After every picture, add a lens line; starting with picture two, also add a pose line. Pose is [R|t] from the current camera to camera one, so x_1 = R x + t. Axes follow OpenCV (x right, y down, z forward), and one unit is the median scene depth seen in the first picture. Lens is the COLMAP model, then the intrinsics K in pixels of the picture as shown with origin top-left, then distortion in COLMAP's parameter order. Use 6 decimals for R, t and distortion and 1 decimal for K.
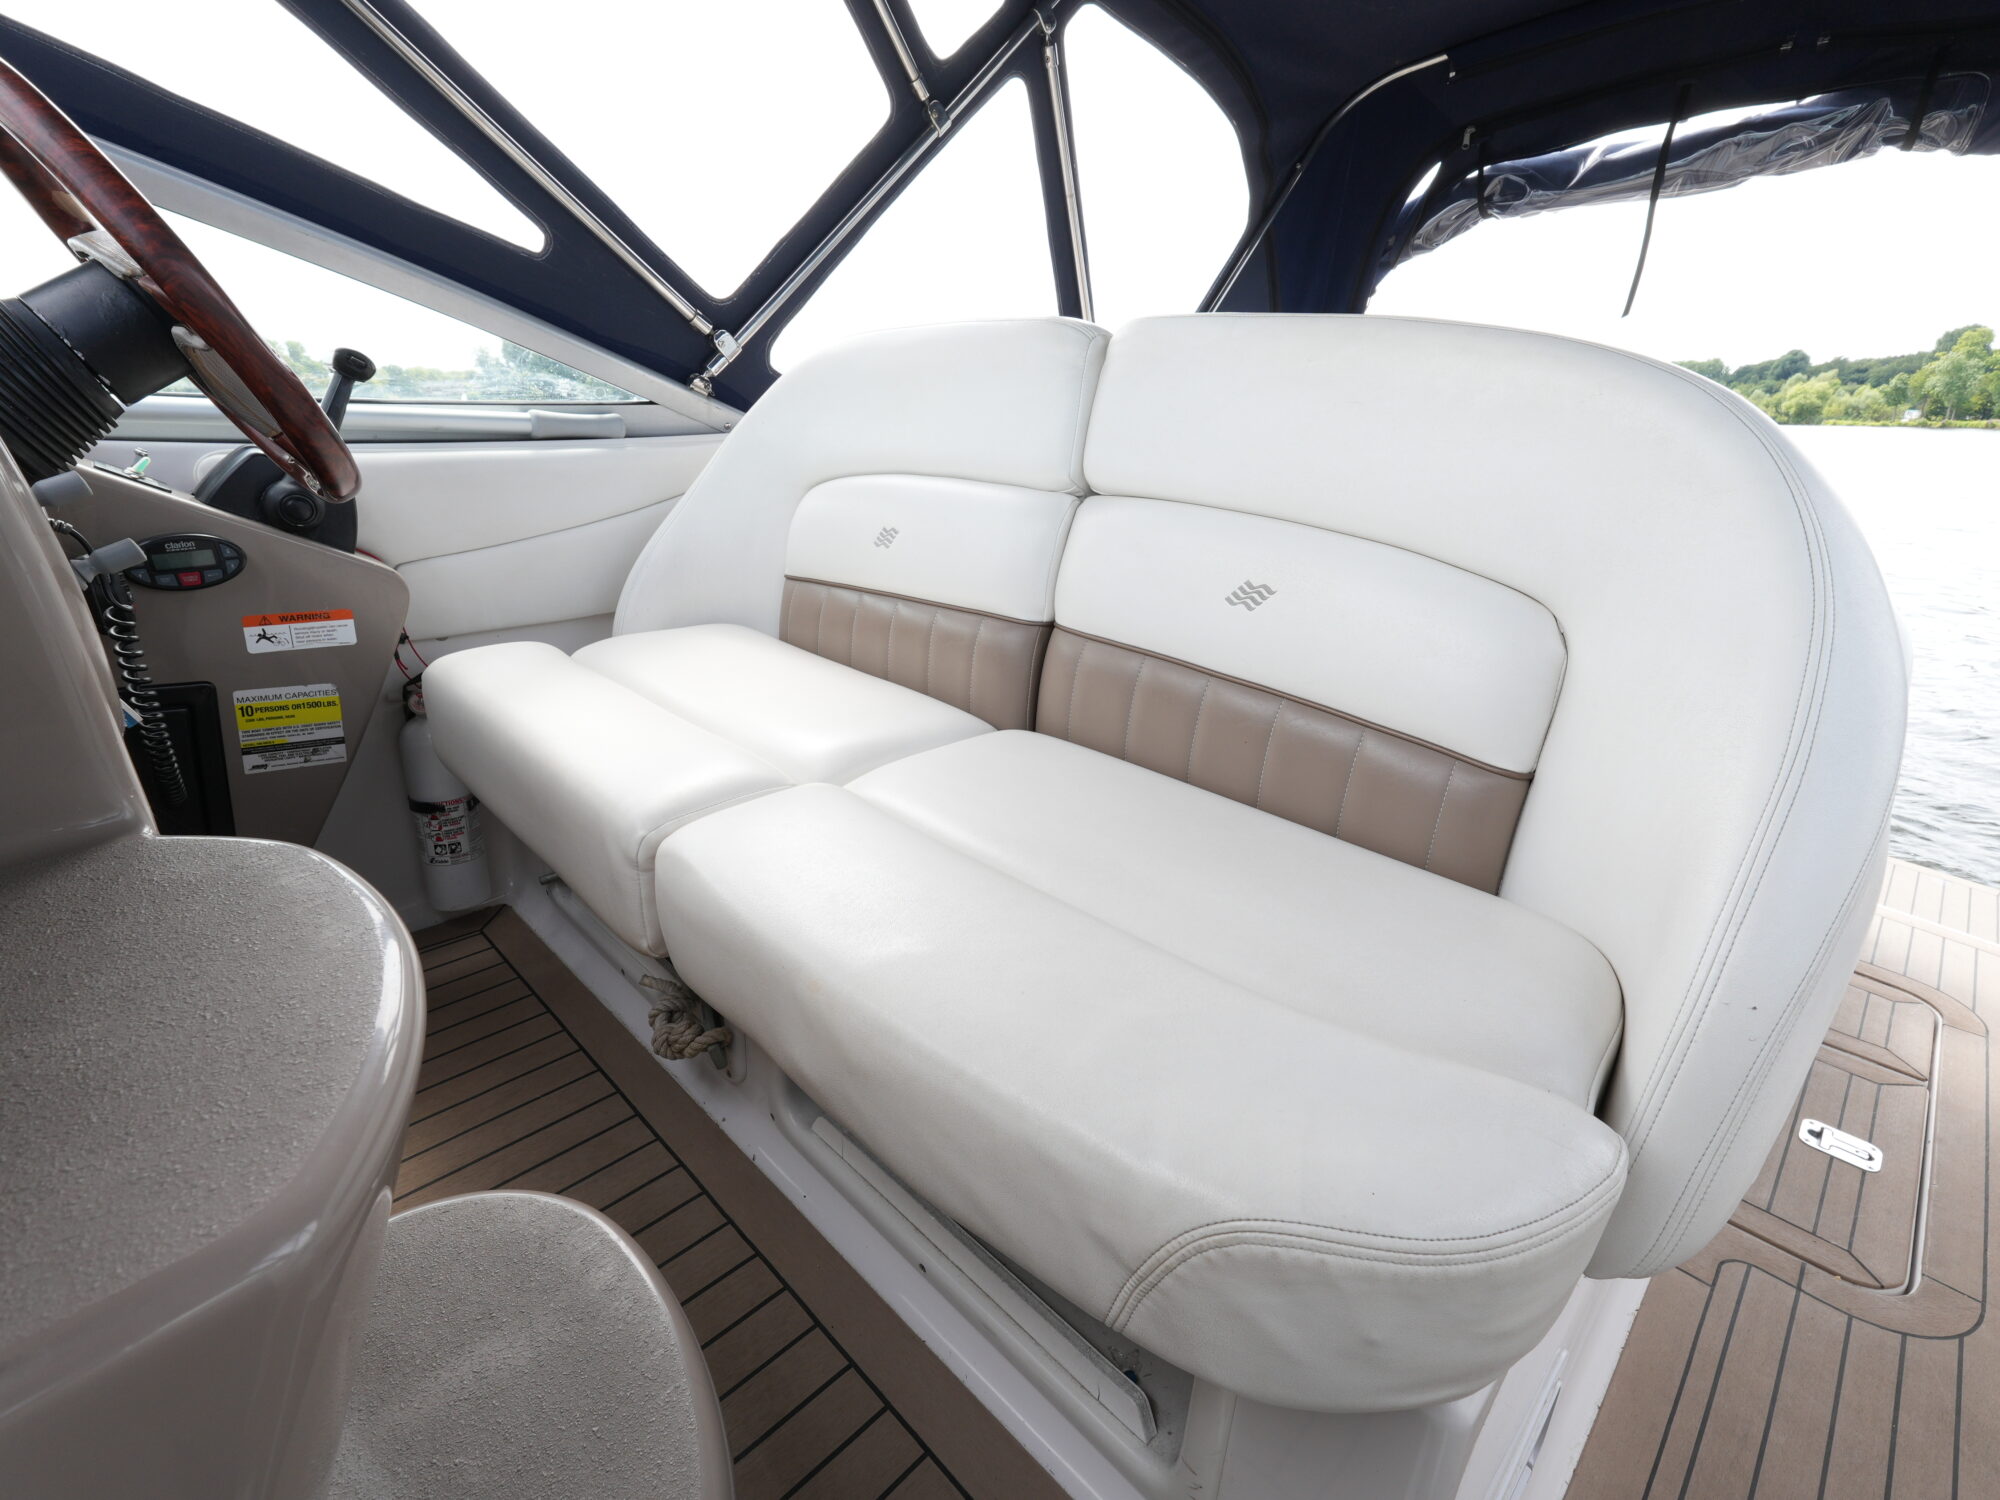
lens RADIAL K [[943.5, 0, 1000.0], [0, 943.5, 750.0], [0, 0, 1]] dist [0.000733, -0.000226]
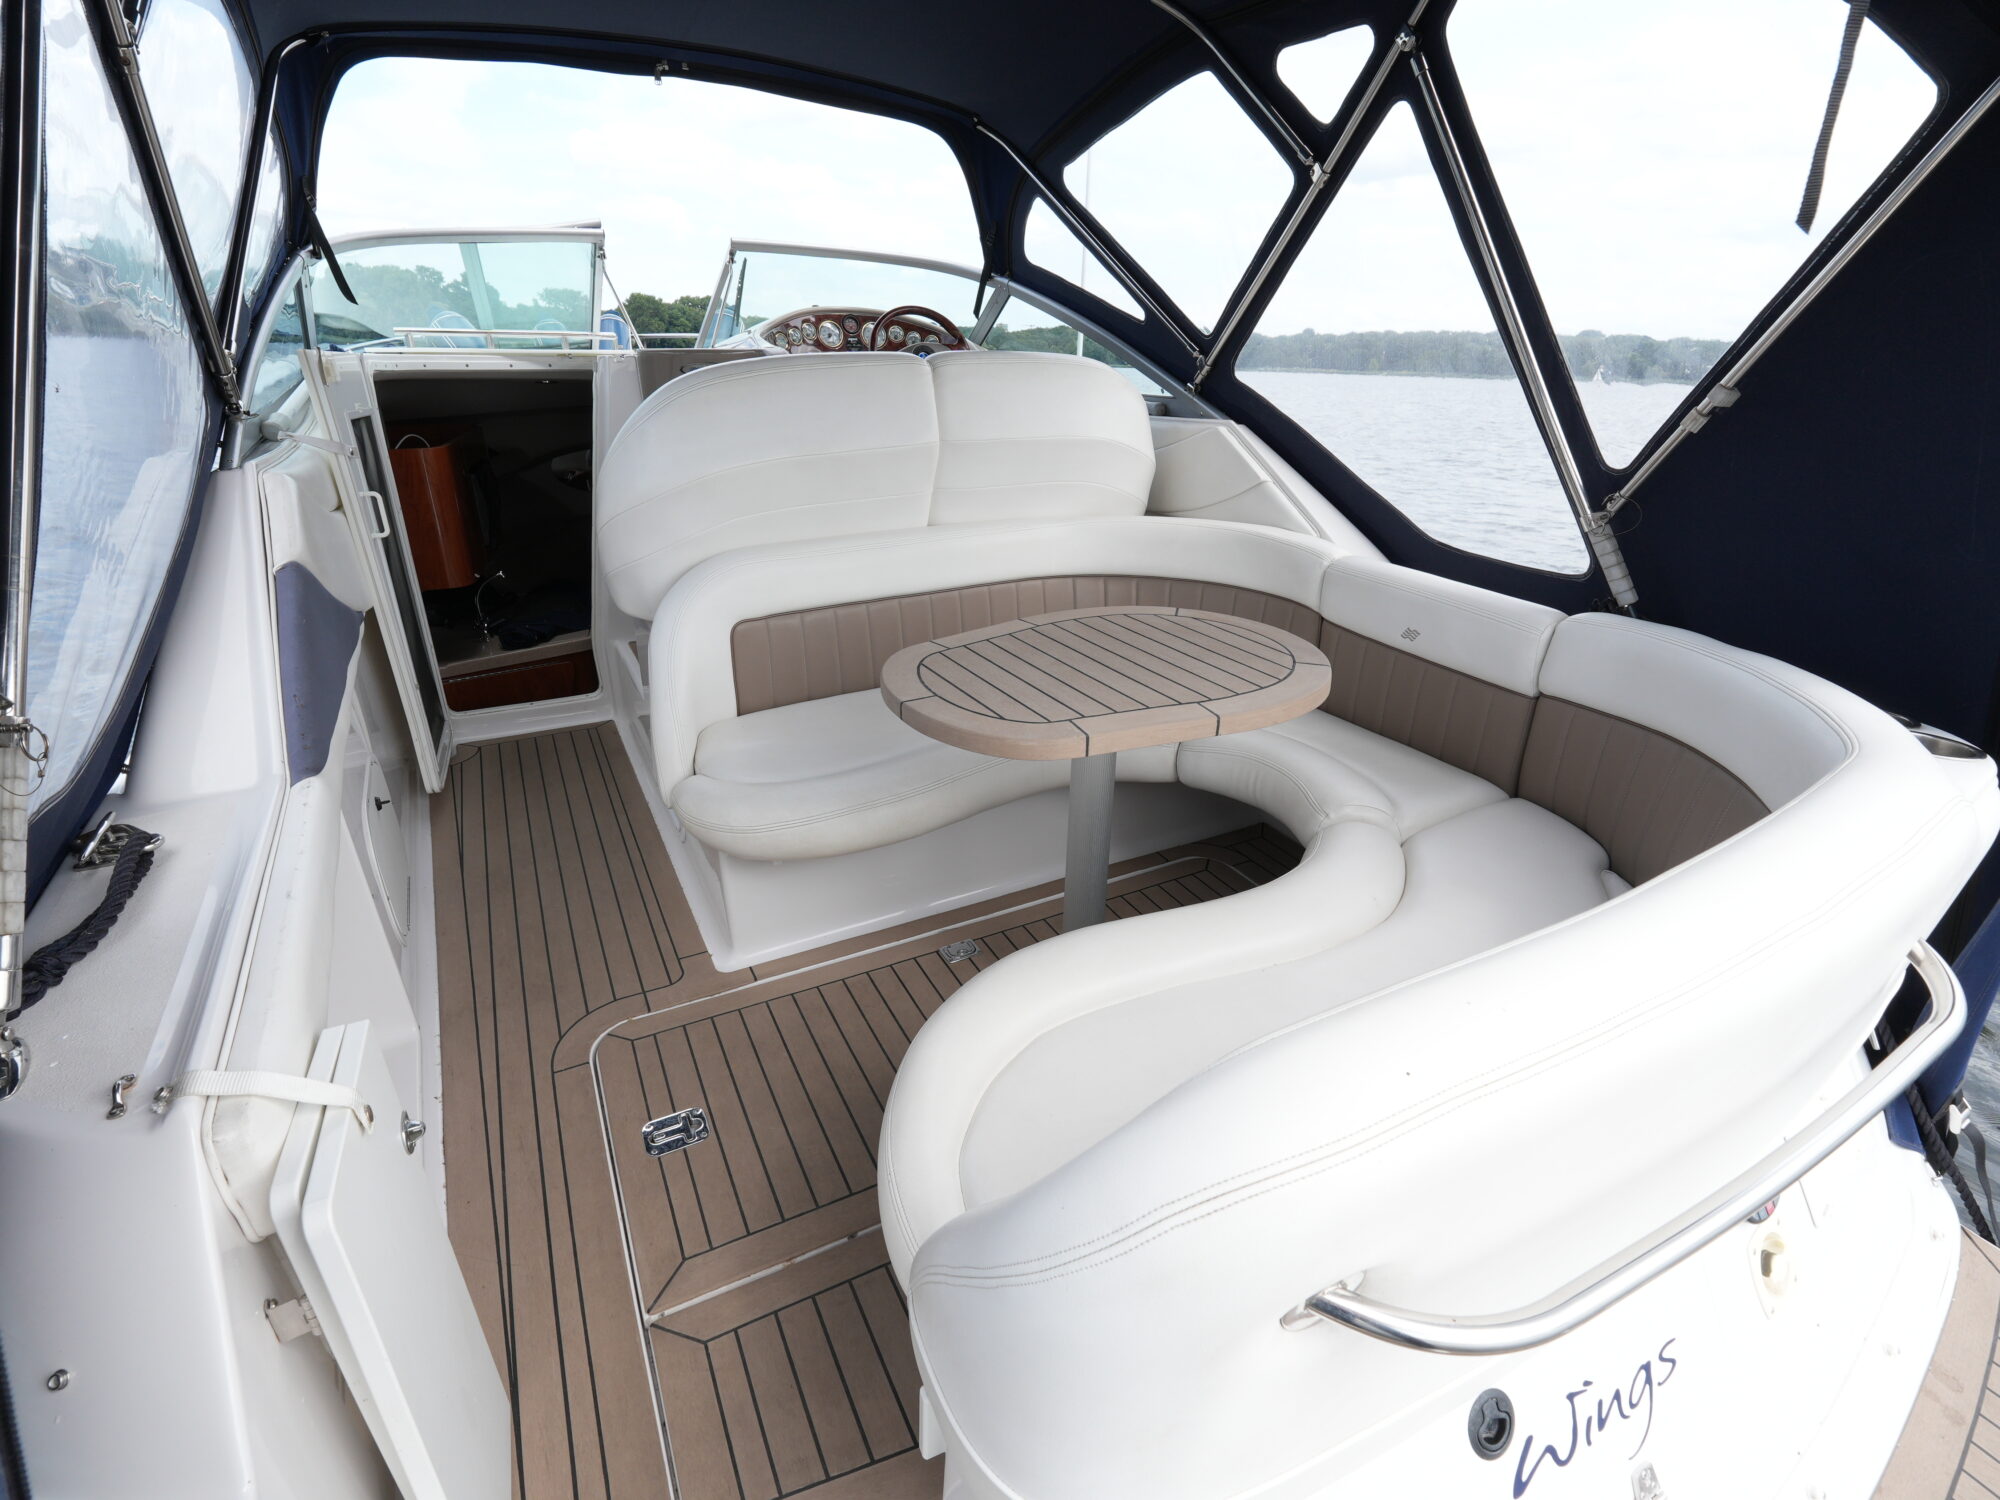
lens RADIAL K [[943.5, 0, 1000.0], [0, 943.5, 750.0], [0, 0, 1]] dist [0.000733, -0.000226]
pose [[-0.294650, 0.353974, -0.887628, 1.520471], [-0.365174, 0.816660, 0.446894, -0.498067], [0.883080, 0.455815, -0.111367, 1.211920]]
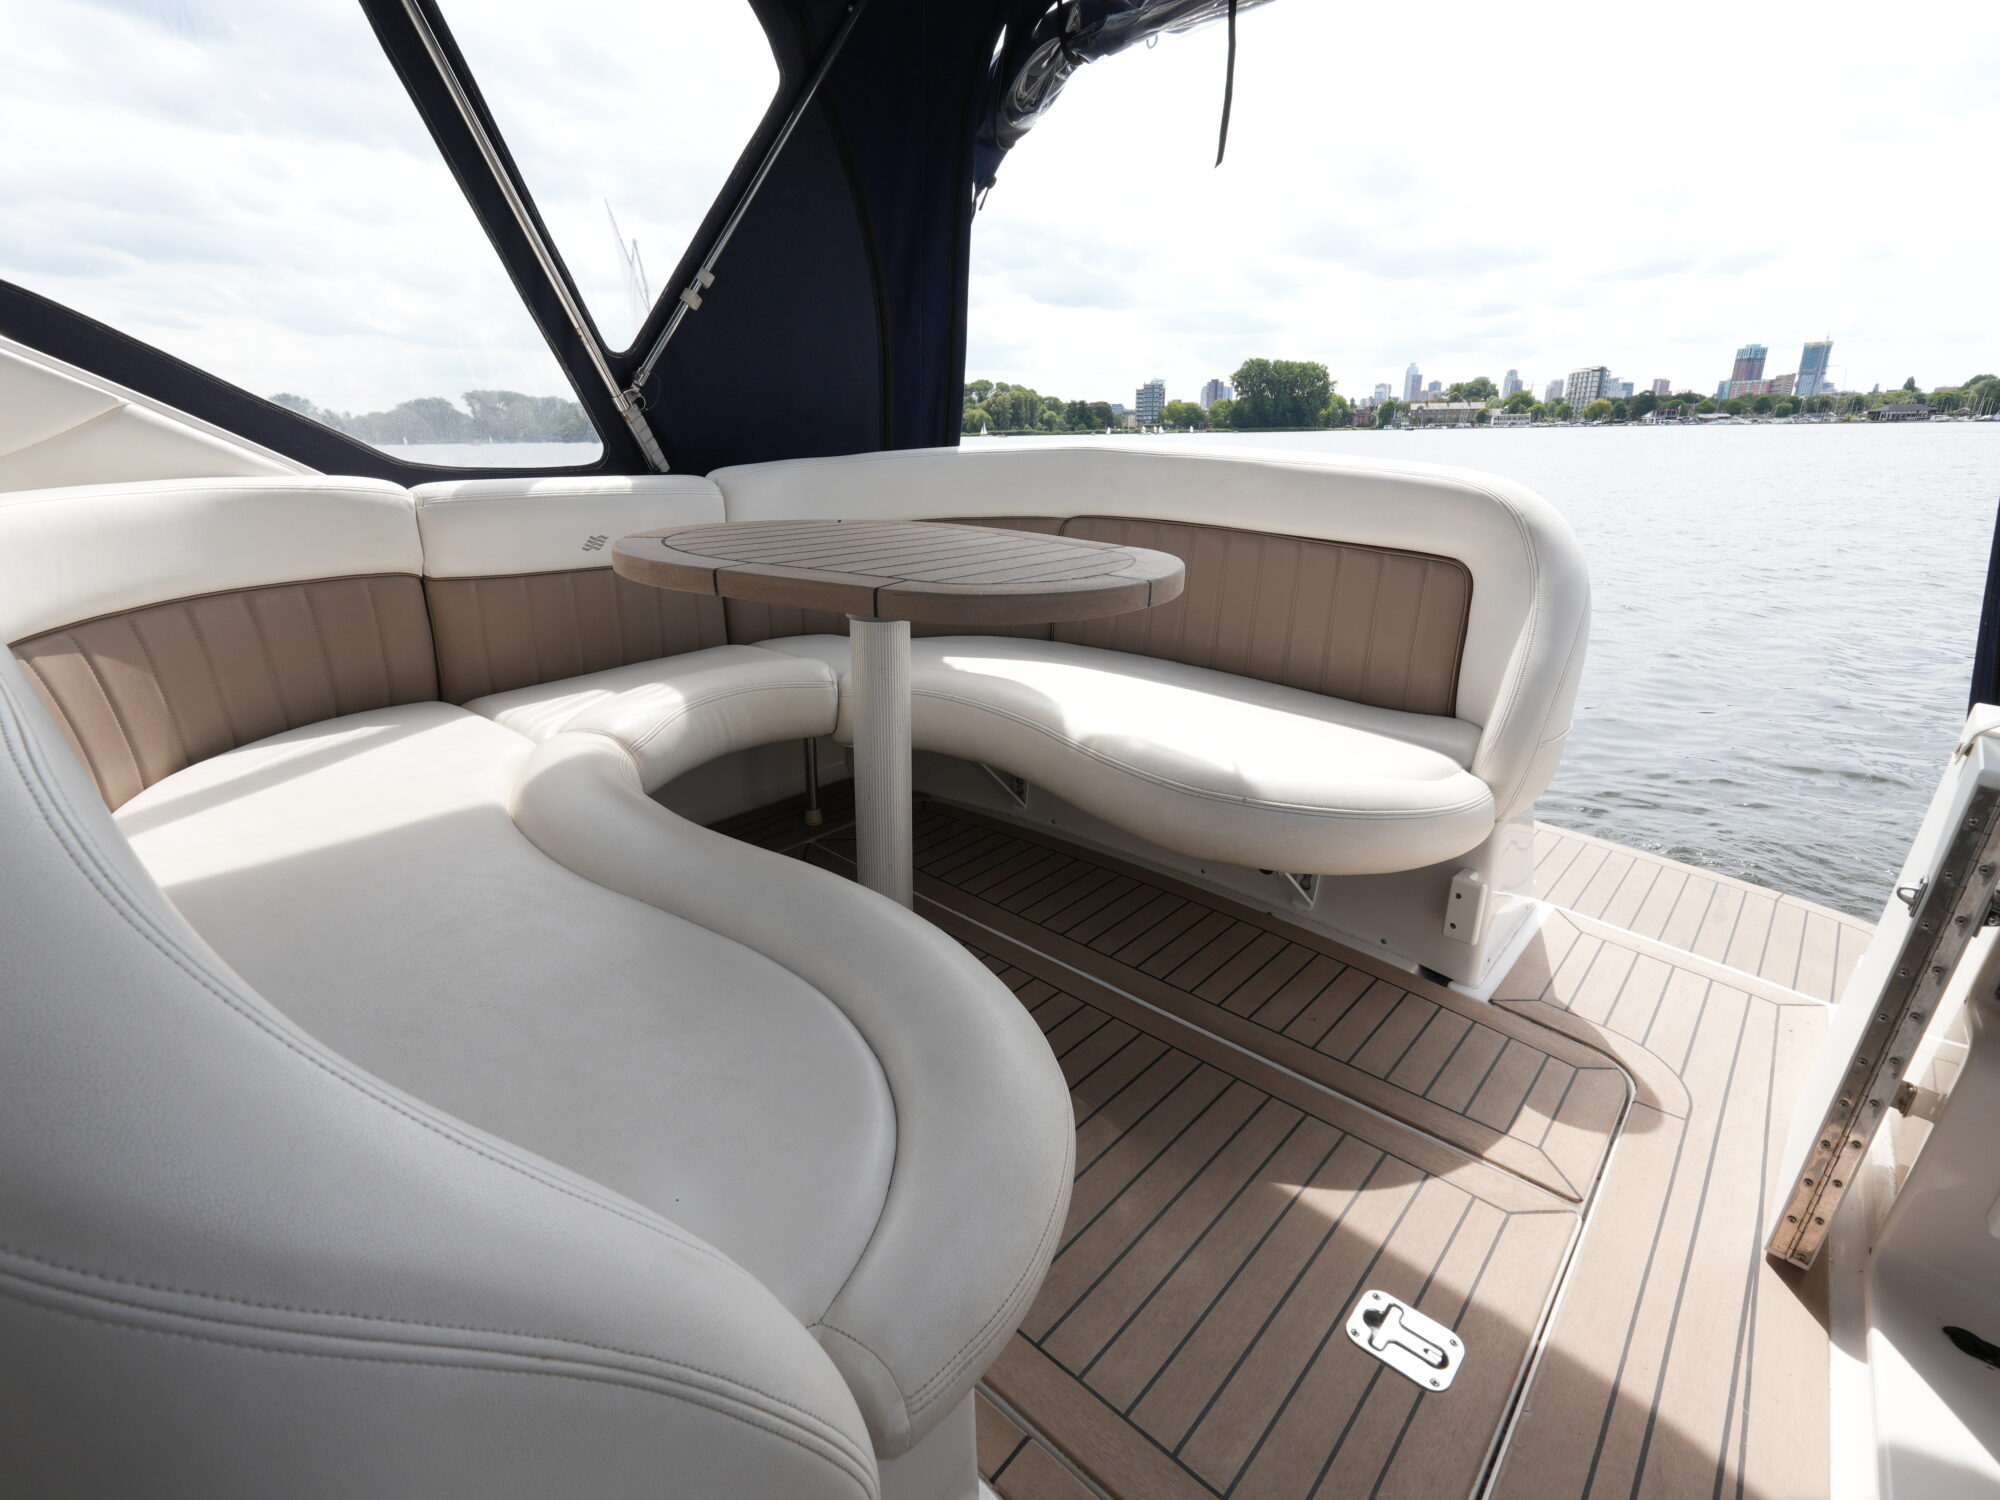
lens RADIAL K [[943.5, 0, 1000.0], [0, 943.5, 750.0], [0, 0, 1]] dist [0.000733, -0.000226]
pose [[0.997935, -0.040484, 0.049862, 0.594107], [0.041882, 0.998749, -0.027315, 0.032048], [-0.048693, 0.029347, 0.998383, 0.366367]]
